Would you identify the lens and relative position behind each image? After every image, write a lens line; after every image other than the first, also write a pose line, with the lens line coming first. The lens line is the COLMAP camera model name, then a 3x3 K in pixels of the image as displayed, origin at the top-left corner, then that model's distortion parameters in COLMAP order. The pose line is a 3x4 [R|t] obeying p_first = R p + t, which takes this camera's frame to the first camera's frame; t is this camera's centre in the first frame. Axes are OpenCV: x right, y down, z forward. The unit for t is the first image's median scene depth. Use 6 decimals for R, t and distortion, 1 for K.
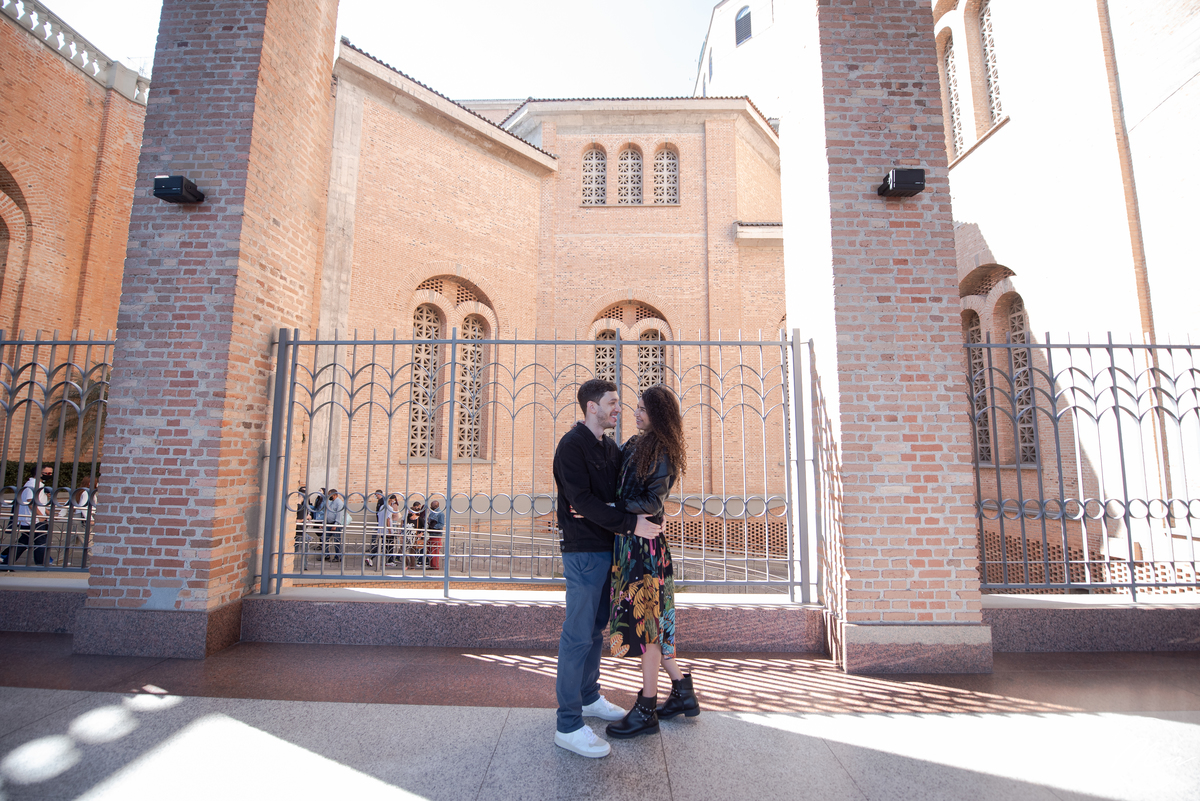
lens RADIAL K [[508.2, 0, 600.0], [0, 508.2, 400.5], [0, 0, 1]] dist [-0.012857, -0.004444]
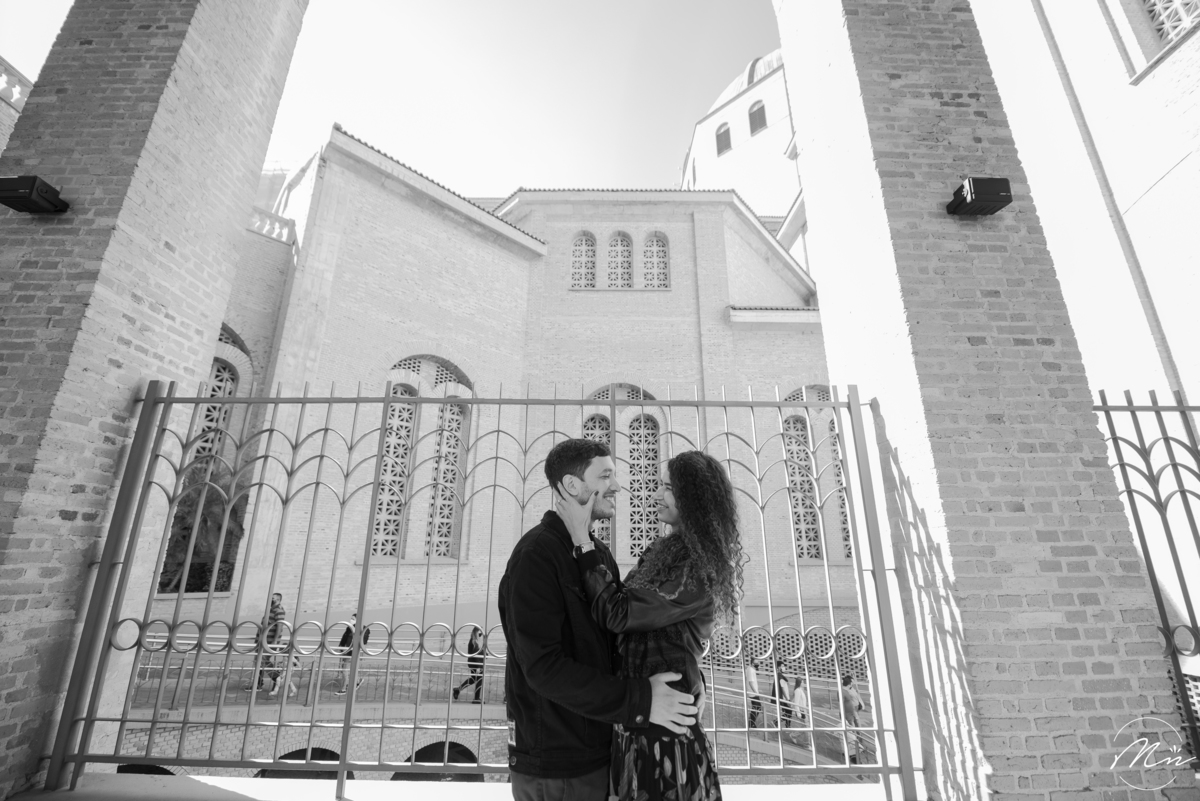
lens RADIAL K [[508.2, 0, 600.0], [0, 508.2, 400.5], [0, 0, 1]] dist [-0.012857, -0.004444]
pose [[0.999746, 0.005796, 0.021769, 0.000767], [-0.001777, 0.983610, -0.180301, 0.015944], [-0.022458, 0.180217, 0.983371, 0.292299]]
